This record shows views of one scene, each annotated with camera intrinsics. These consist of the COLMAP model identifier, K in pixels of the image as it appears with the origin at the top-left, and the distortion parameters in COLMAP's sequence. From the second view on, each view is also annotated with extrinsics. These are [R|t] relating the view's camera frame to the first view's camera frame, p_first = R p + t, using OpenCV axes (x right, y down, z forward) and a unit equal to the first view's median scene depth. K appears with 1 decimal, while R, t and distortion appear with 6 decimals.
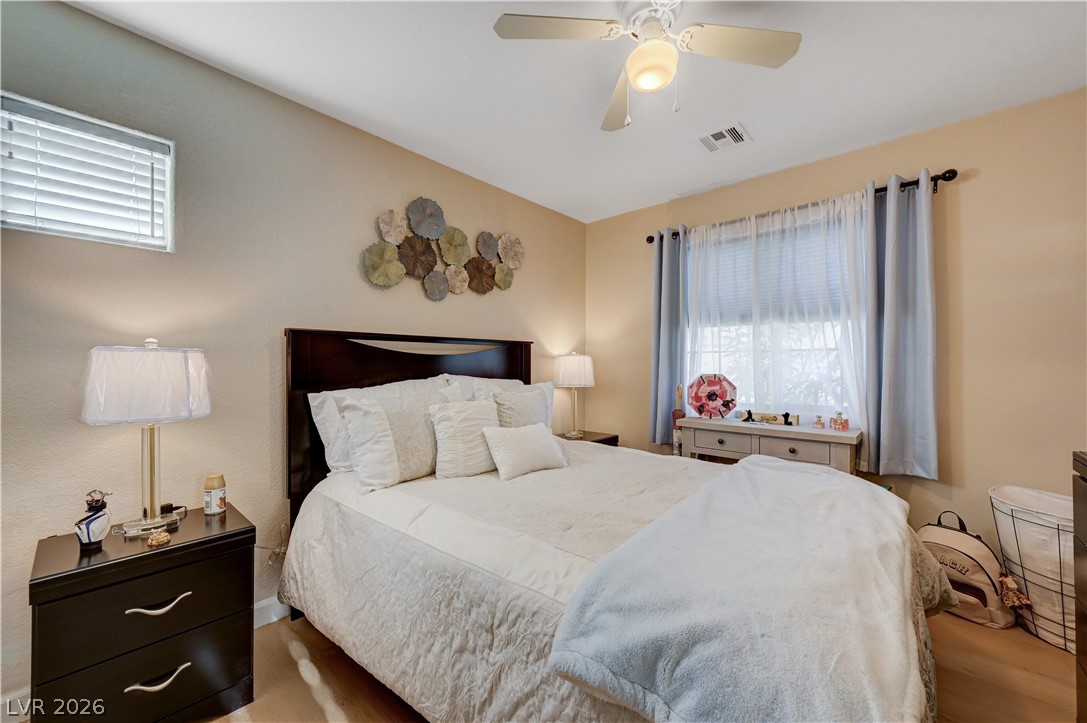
lens RADIAL K [[432.0, 0, 543.0], [0, 432.0, 363.6], [0, 0, 1]] dist [-0.000856, 0.000717]
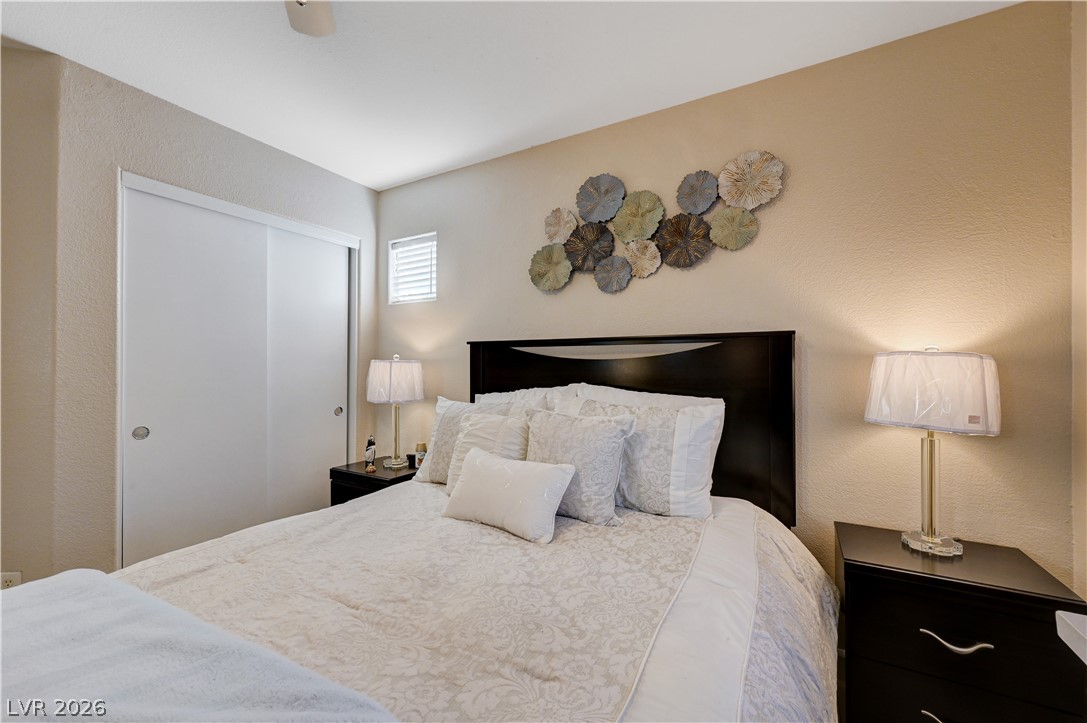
lens RADIAL K [[432.0, 0, 543.4], [0, 432.0, 361.2], [0, 0, 1]] dist [-0.000856, 0.000717]
pose [[0.193451, -0.011366, -0.981044, 0.530502], [-0.002220, 0.999925, -0.012022, -0.007643], [0.981107, 0.004504, 0.193411, 0.725867]]
